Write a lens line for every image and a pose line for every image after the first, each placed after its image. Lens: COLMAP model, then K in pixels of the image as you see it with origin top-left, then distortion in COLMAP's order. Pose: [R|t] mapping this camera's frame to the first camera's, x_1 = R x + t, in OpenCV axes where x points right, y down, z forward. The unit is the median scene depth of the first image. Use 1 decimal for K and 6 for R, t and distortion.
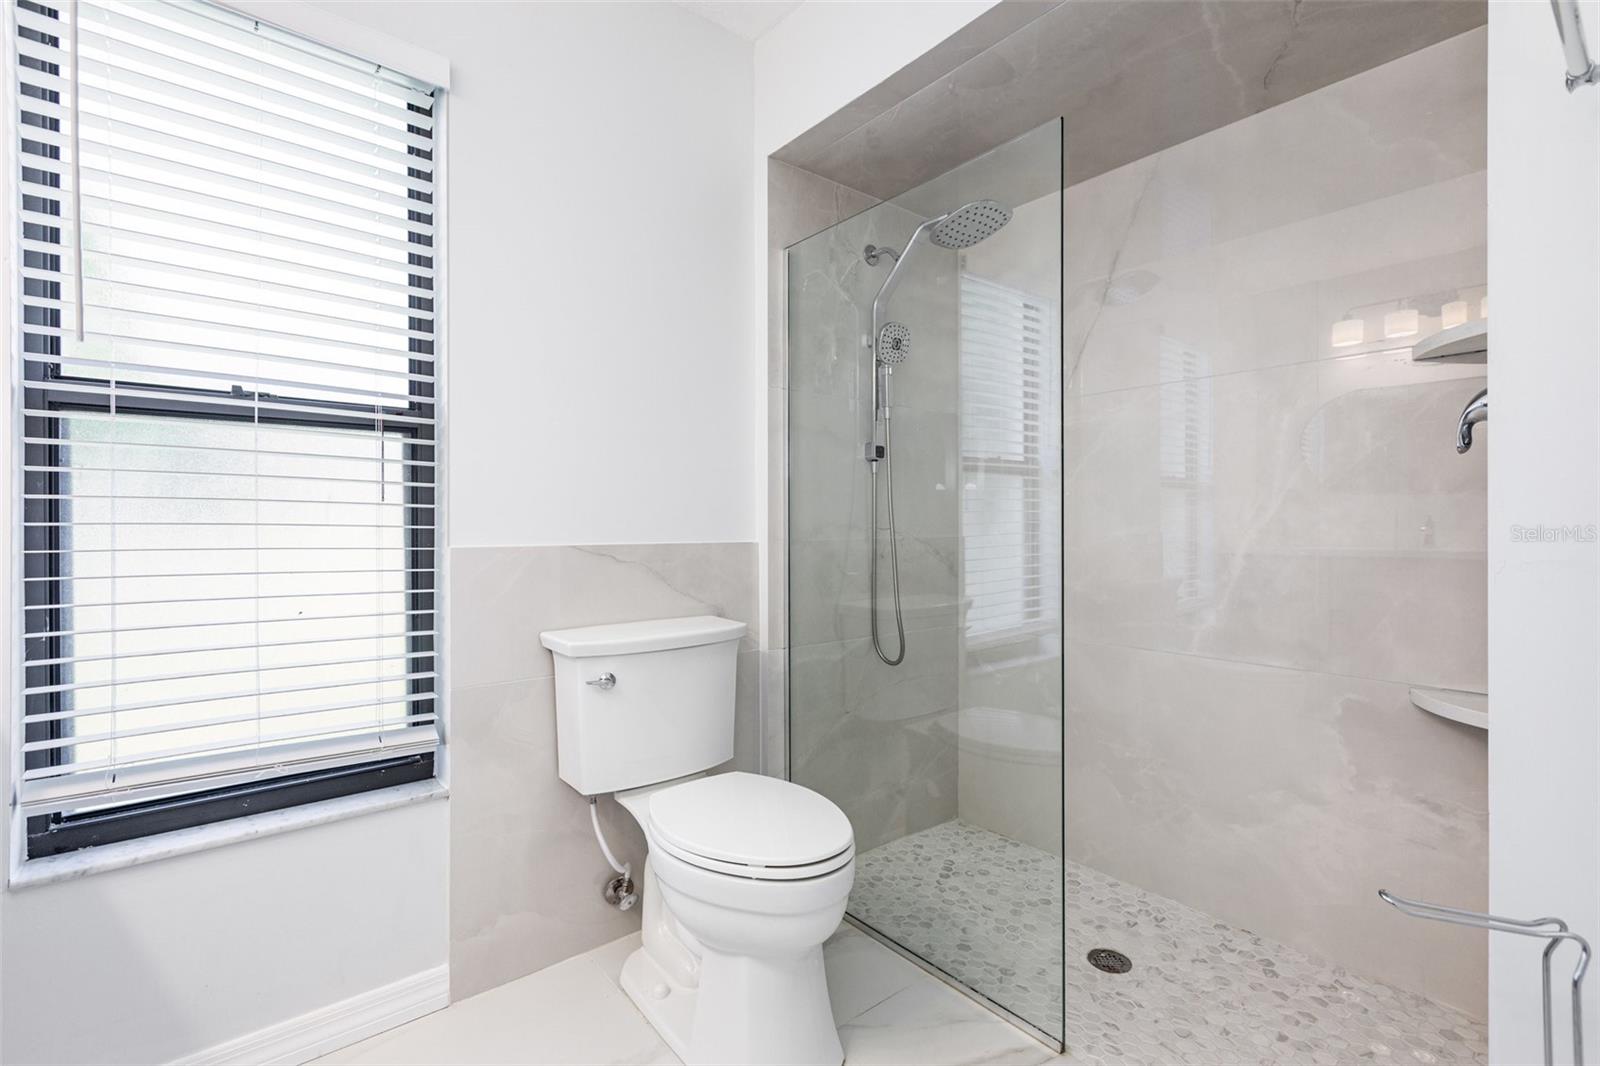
lens RADIAL K [[715.5, 0, 806.7], [0, 715.5, 530.4], [0, 0, 1]] dist [0.001947, -0.002837]
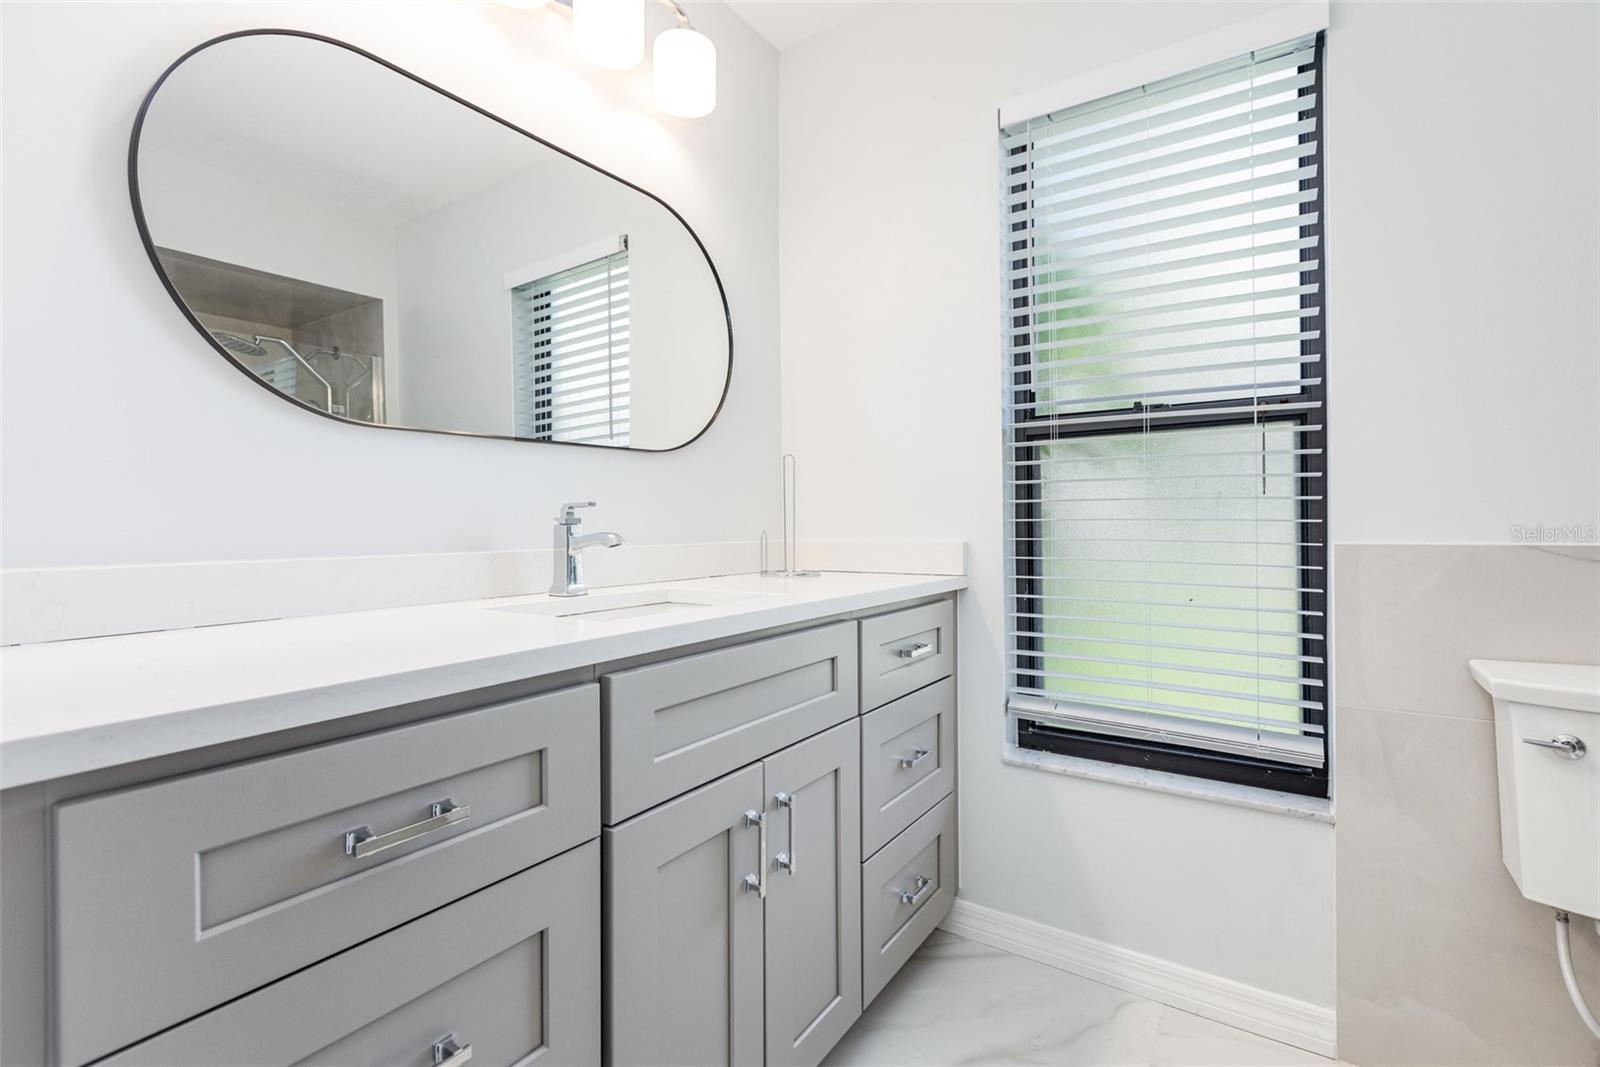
lens RADIAL K [[715.5, 0, 809.8], [0, 715.5, 530.7], [0, 0, 1]] dist [0.001947, -0.002837]
pose [[0.293153, 0.007482, -0.956036, 0.155717], [-0.000903, 0.999971, 0.007549, 0.001809], [0.956065, -0.001350, 0.293151, 0.118835]]
